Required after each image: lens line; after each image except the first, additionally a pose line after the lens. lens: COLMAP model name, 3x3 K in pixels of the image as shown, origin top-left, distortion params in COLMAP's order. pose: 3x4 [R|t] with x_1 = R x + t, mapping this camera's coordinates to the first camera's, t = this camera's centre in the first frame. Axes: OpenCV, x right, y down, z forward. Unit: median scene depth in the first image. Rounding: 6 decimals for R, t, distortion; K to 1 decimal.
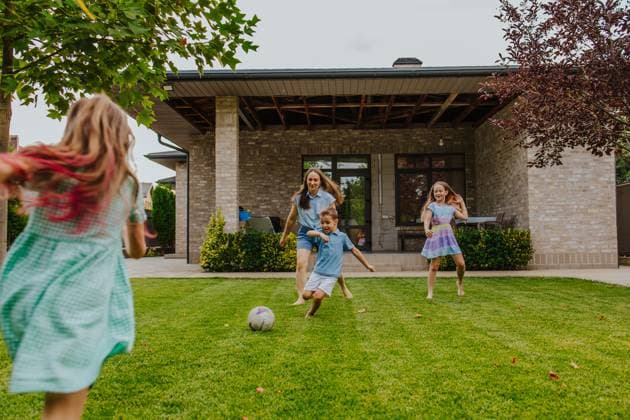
lens RADIAL K [[635.2, 0, 315.0], [0, 635.2, 210.5], [0, 0, 1]] dist [0.051062, 0.000000]
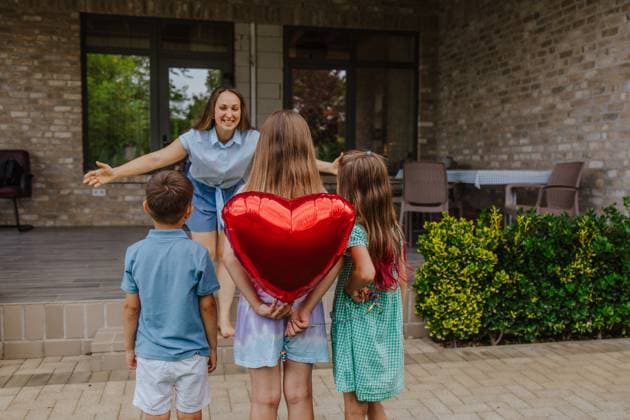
lens RADIAL K [[635.2, 0, 315.7], [0, 635.2, 209.9], [0, 0, 1]] dist [0.051062, 0.000000]
pose [[0.972592, 0.001038, 0.232516, 0.036191], [-0.028866, 0.992793, 0.116310, -0.006761], [-0.230720, -0.119834, 0.965613, 0.509761]]
